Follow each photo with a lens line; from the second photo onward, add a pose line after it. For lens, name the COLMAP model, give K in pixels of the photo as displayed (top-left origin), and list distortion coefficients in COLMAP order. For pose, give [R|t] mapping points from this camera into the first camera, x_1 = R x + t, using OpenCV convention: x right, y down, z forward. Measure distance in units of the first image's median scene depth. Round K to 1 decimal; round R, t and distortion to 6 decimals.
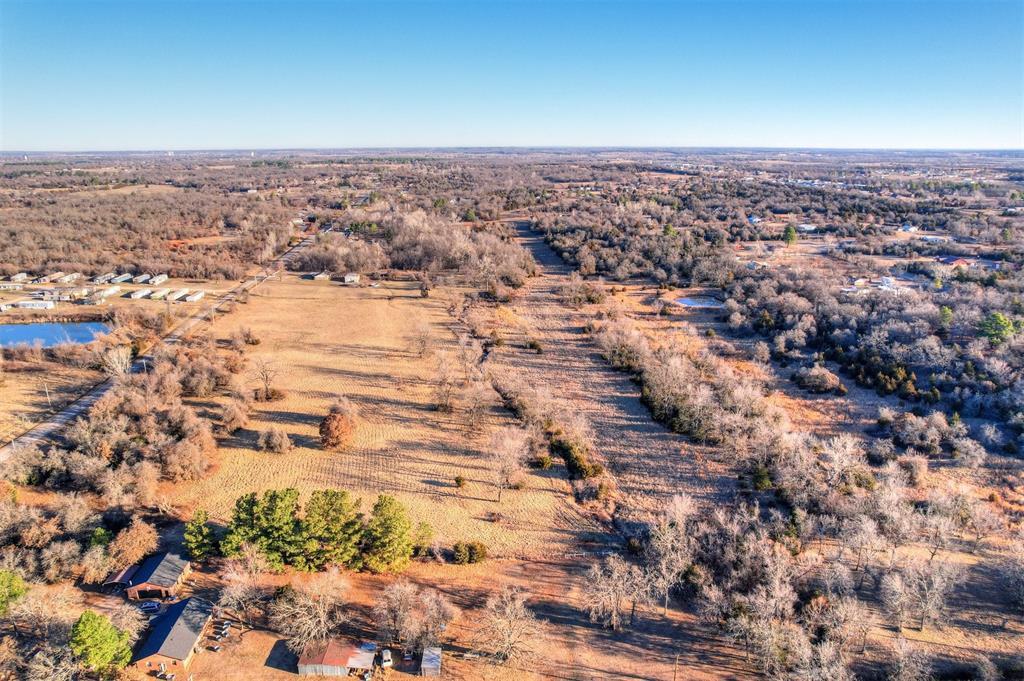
lens RADIAL K [[666.7, 0, 512.0], [0, 666.7, 340.5], [0, 0, 1]] dist [-0.073835, 0.066498]
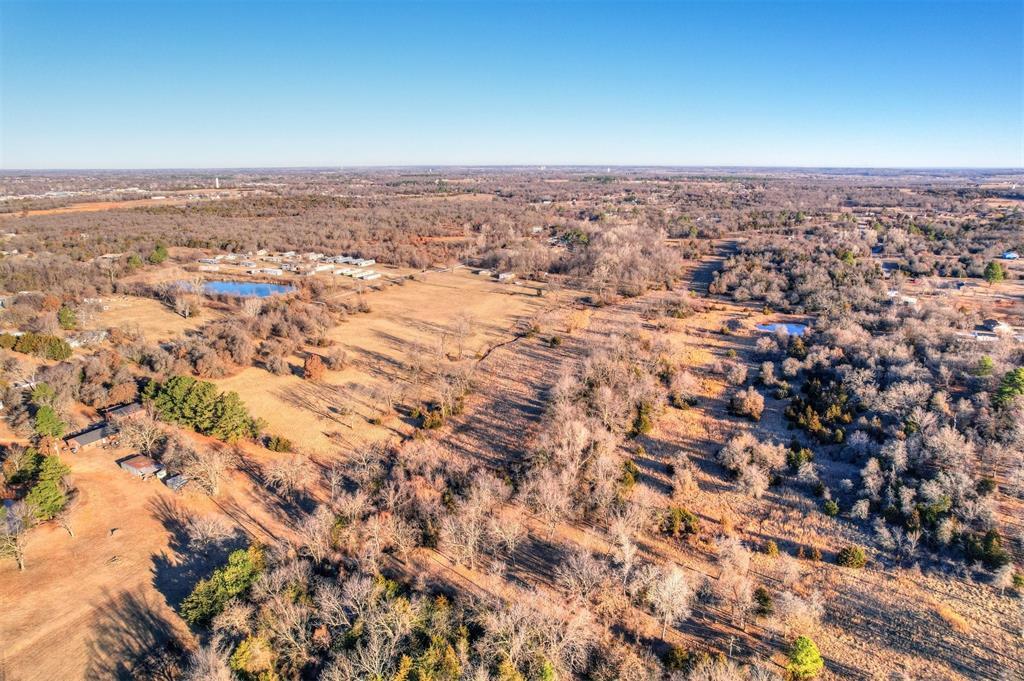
lens RADIAL K [[659.3, 0, 512.0], [0, 659.3, 340.5], [0, 0, 1]] dist [-0.075113, 0.068945]
pose [[0.868940, 0.131151, -0.477224, 0.353073], [-0.141778, 0.989801, 0.013866, 0.001009], [0.474175, 0.055611, 0.878673, -0.009796]]
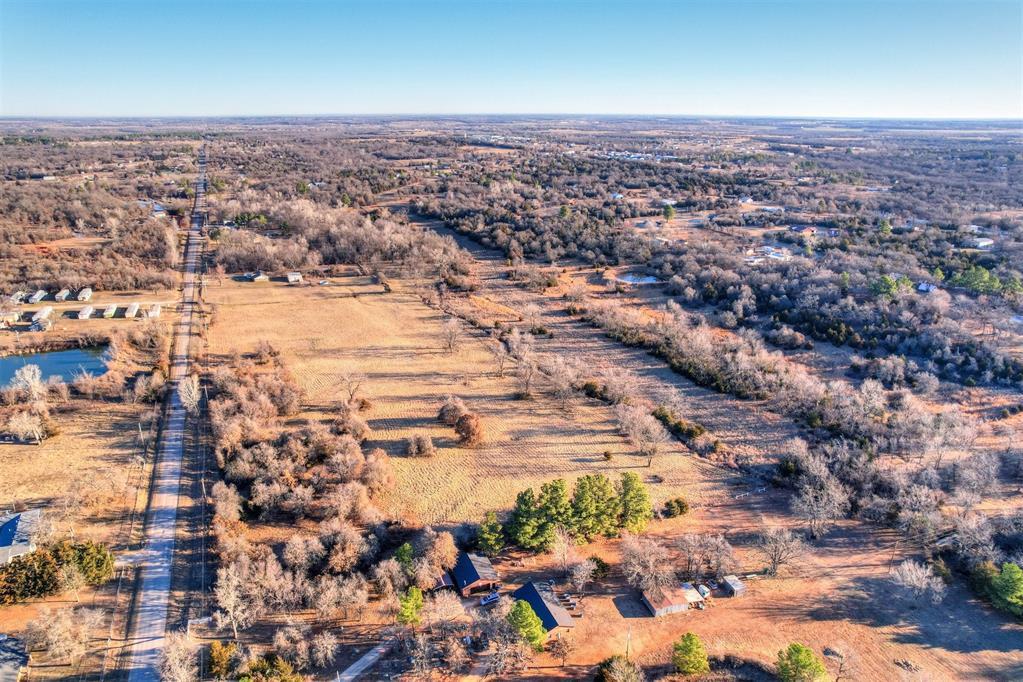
lens RADIAL K [[666.1, 0, 511.5], [0, 666.1, 341.0], [0, 0, 1]] dist [-0.073835, 0.066498]
pose [[0.951792, -0.097233, 0.290926, -0.240245], [0.083845, 0.994780, 0.058166, -0.031581], [-0.295063, -0.030969, 0.954976, -0.031314]]
